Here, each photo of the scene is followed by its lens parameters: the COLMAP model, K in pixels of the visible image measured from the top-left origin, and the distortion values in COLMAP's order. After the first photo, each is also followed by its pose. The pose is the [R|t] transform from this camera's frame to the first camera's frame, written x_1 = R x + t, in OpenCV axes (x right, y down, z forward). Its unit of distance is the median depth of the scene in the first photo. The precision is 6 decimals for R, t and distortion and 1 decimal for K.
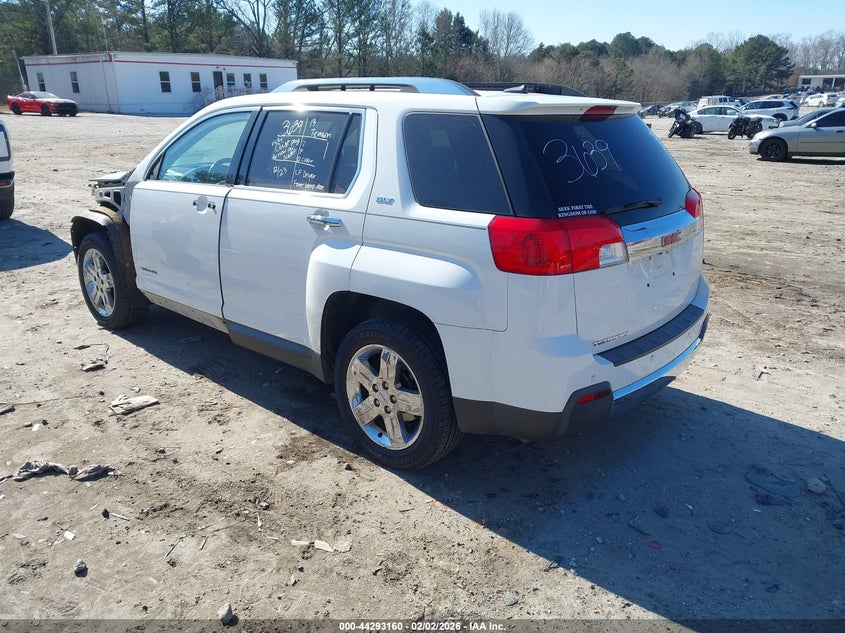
lens RADIAL K [[723.0, 0, 422.5], [0, 723.0, 316.5], [0, 0, 1]] dist [0.047021, -0.002811]
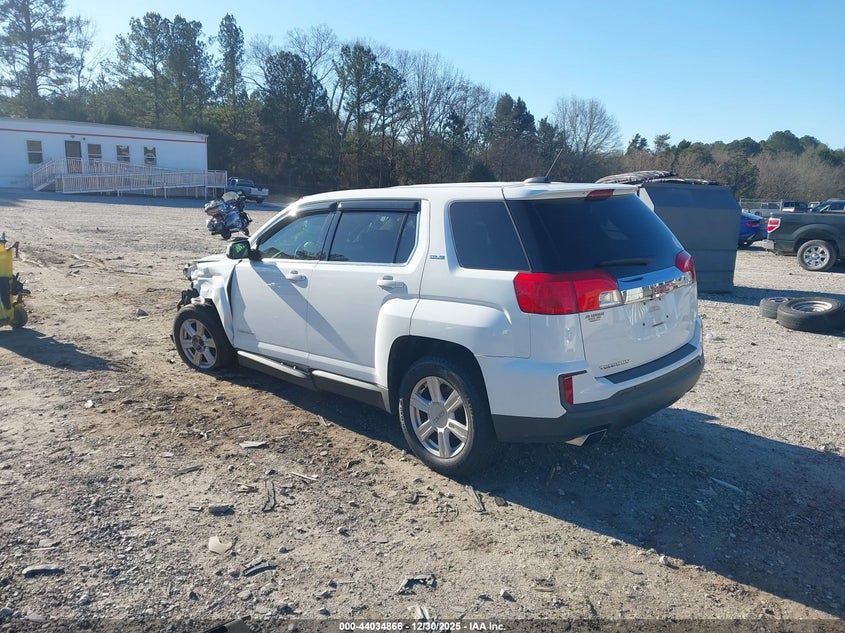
lens RADIAL K [[723.0, 0, 422.5], [0, 723.0, 316.5], [0, 0, 1]] dist [0.047021, -0.002811]
pose [[0.996321, -0.028618, -0.080779, 0.027049], [0.018936, 0.992812, -0.118179, 0.087096], [0.083581, 0.116214, 0.989701, -0.298371]]
